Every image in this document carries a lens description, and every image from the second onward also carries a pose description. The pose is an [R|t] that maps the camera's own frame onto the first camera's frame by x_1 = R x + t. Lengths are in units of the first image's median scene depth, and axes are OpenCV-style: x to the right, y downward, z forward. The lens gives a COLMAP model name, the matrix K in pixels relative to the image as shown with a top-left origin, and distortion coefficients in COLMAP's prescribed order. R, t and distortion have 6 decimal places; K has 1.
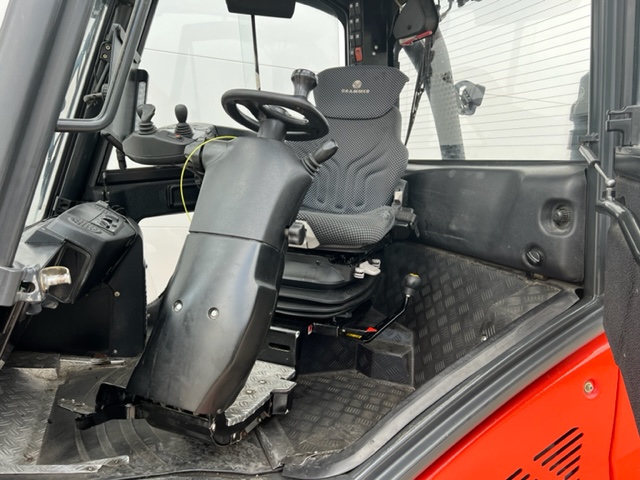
lens RADIAL K [[472.8, 0, 305.7], [0, 472.8, 237.5], [0, 0, 1]] dist [0.078097, -0.088576]
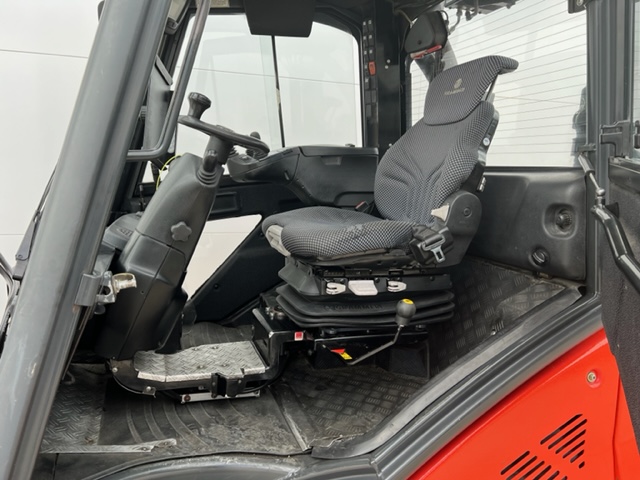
lens RADIAL K [[472.8, 0, 305.7], [0, 472.8, 237.5], [0, 0, 1]] dist [0.078097, -0.088576]
pose [[0.999440, -0.015520, -0.029634, -0.018182], [0.015445, 0.999877, -0.002755, -0.010121], [0.029673, 0.002296, 0.999557, -0.102644]]
